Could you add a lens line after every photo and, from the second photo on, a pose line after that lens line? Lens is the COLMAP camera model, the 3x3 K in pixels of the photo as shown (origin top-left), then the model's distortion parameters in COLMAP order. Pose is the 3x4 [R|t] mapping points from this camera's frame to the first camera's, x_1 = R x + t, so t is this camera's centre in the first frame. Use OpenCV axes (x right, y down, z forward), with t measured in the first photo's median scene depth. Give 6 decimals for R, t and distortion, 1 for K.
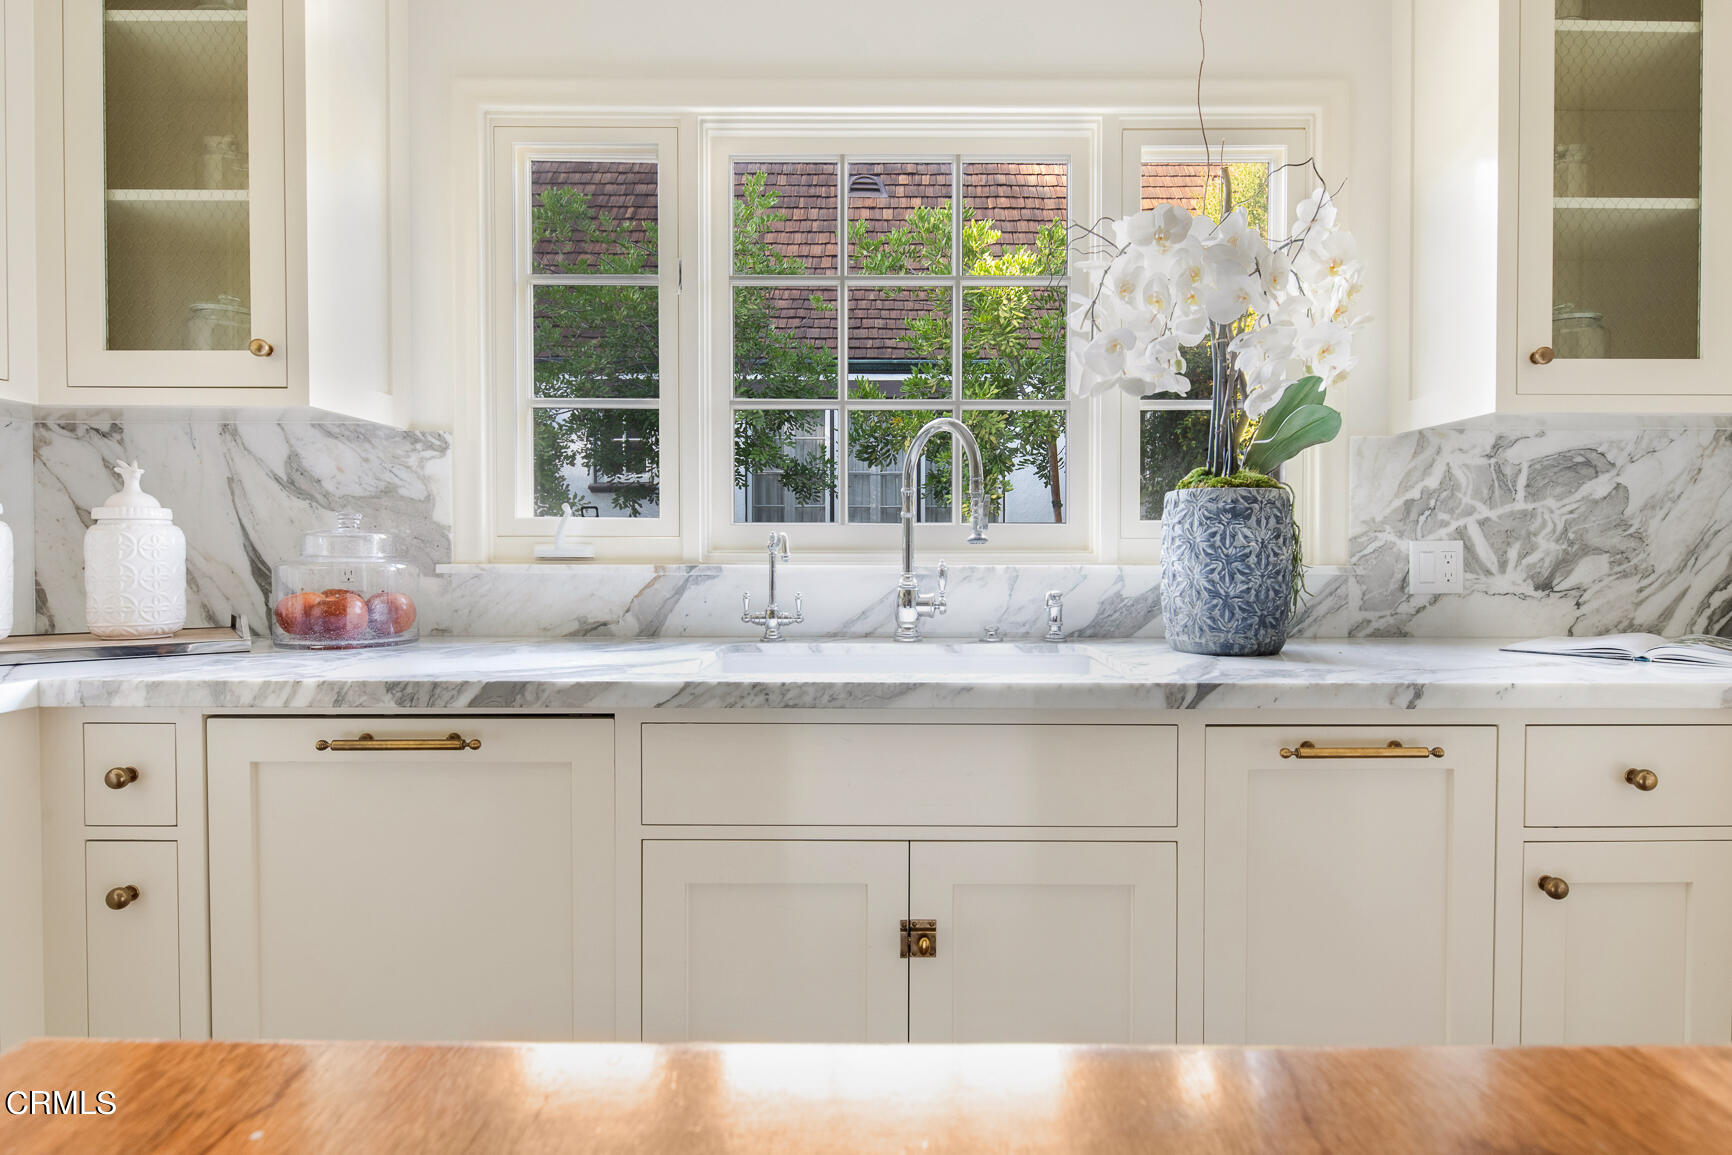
lens RADIAL K [[785.9, 0, 866.0], [0, 785.9, 577.5], [0, 0, 1]] dist [0.000587, 0.001206]
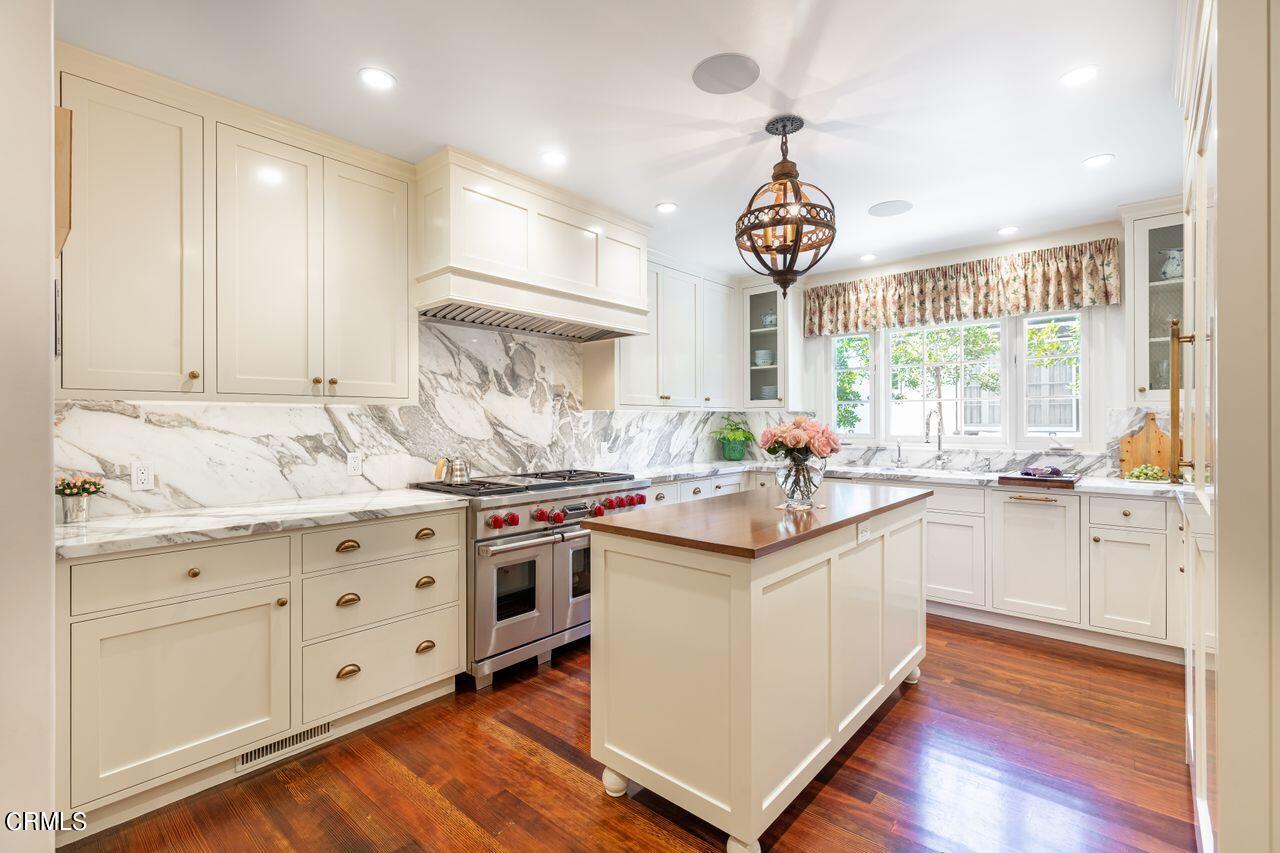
lens RADIAL K [[560.4, 0, 640.0], [0, 560.4, 426.5], [0, 0, 1]] dist [0.000478, 0.000221]
pose [[0.747703, 0.003925, -0.664022, 0.720363], [-0.010607, 0.999926, -0.006033, -0.084981], [0.663949, 0.011555, 0.747689, -1.779308]]
